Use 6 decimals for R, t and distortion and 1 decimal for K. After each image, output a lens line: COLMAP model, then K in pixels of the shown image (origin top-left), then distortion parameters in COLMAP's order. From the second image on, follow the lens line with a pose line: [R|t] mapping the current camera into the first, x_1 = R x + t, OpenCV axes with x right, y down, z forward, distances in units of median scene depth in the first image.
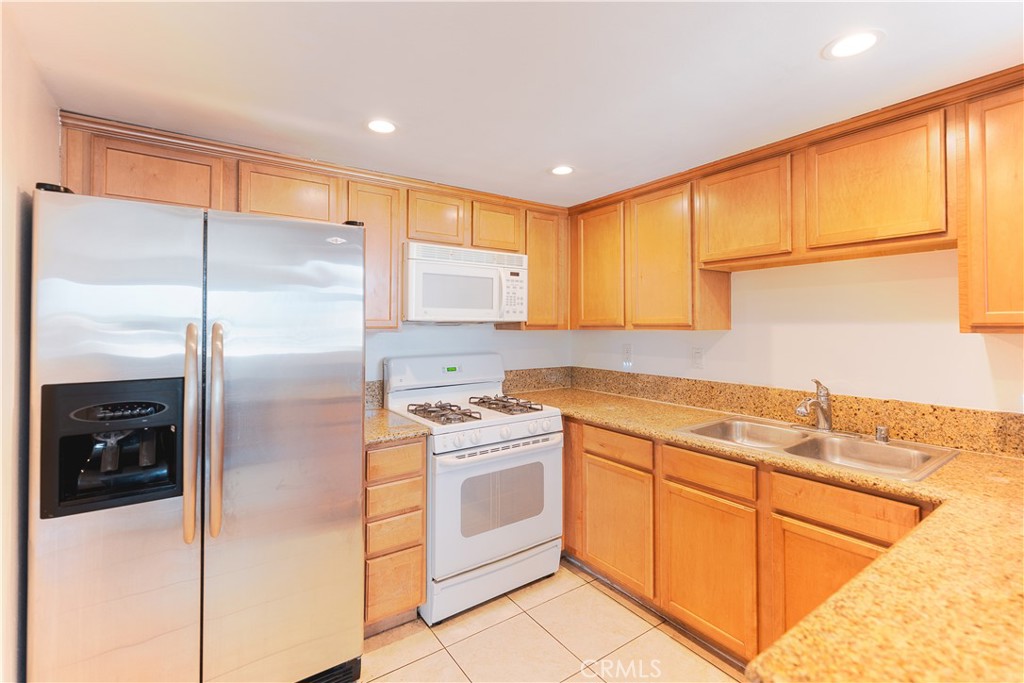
lens RADIAL K [[448.7, 0, 512.2], [0, 448.7, 323.8], [0, 0, 1]] dist [-0.000263, -0.000111]
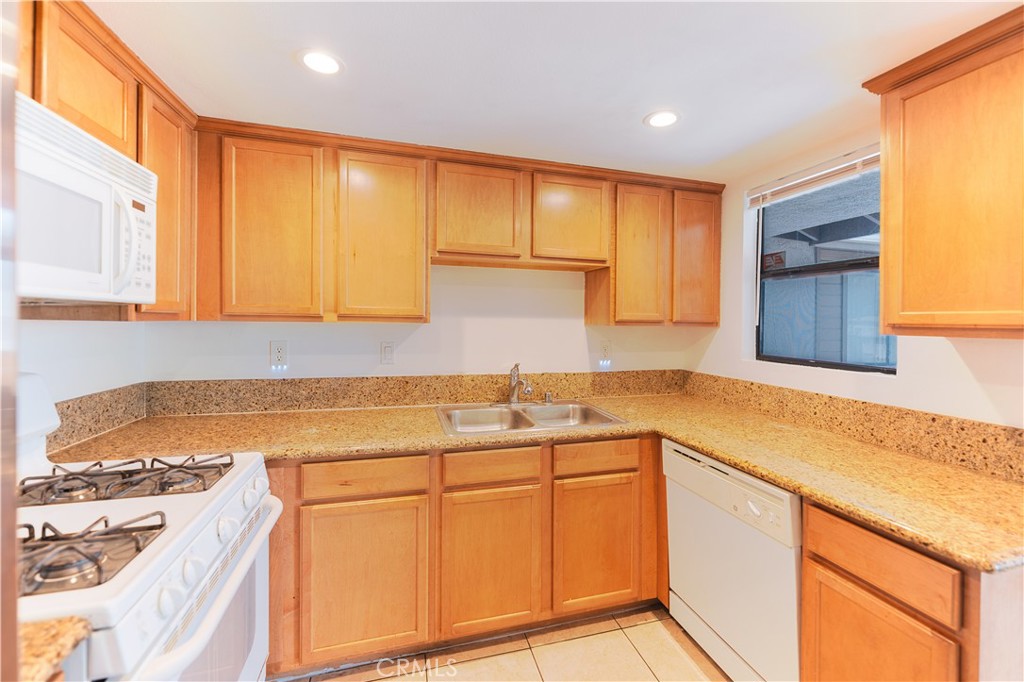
lens RADIAL K [[409.2, 0, 507.9], [0, 409.2, 326.3], [0, 0, 1]] dist [0.000403, -0.000186]
pose [[0.336137, -0.005148, 0.941799, -0.309009], [-0.018710, 0.999751, 0.012142, 0.007864], [-0.941627, -0.021702, 0.335957, 0.520406]]
